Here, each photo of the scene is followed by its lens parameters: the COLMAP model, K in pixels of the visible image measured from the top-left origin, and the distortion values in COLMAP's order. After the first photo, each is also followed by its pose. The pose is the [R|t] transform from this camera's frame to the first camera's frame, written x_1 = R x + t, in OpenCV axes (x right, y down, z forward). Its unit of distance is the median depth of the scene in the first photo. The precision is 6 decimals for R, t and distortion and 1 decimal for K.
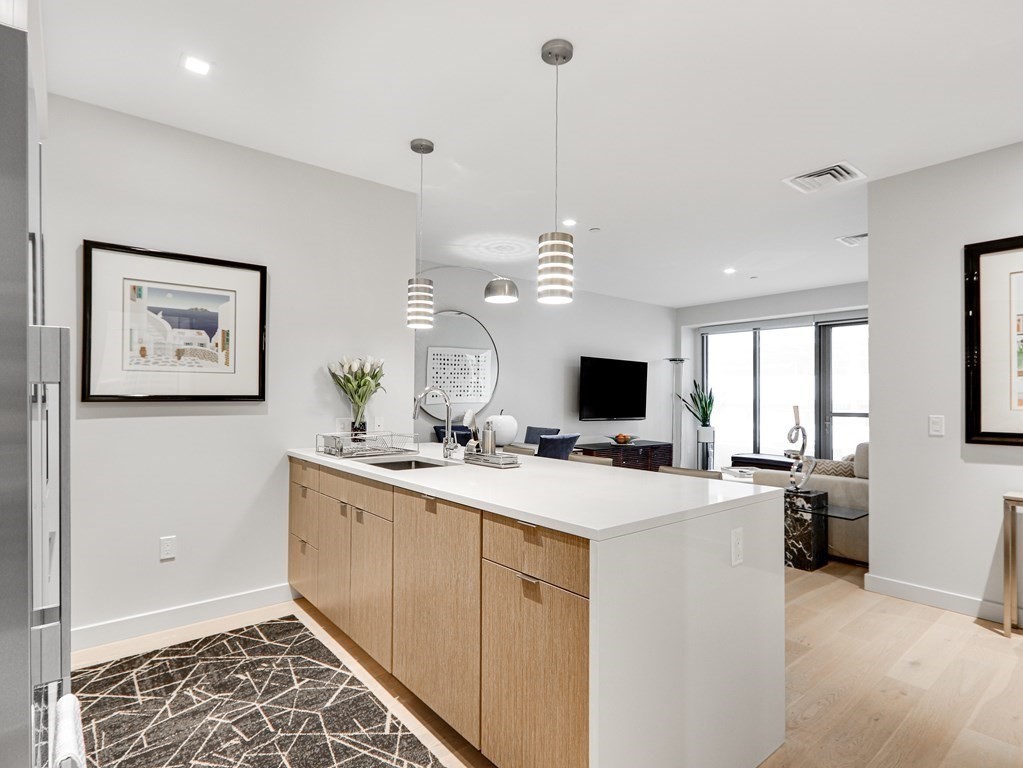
lens RADIAL K [[534.7, 0, 507.4], [0, 534.7, 389.8], [0, 0, 1]] dist [0.002365, 0.000200]
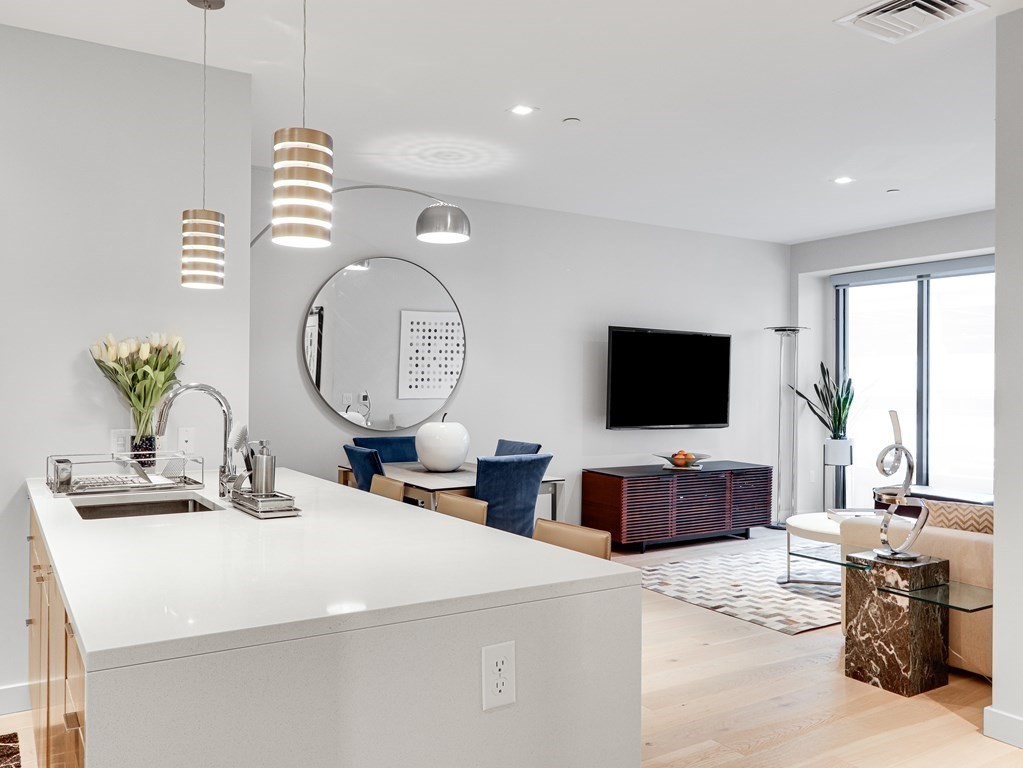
lens RADIAL K [[826.9, 0, 512.4], [0, 826.9, 378.0], [0, 0, 1]] dist [0.000262, -0.000367]
pose [[0.993478, 0.000309, -0.114022, 0.180418], [0.000301, 0.999986, 0.005332, -0.009103], [0.114022, -0.005332, 0.993464, 0.043399]]
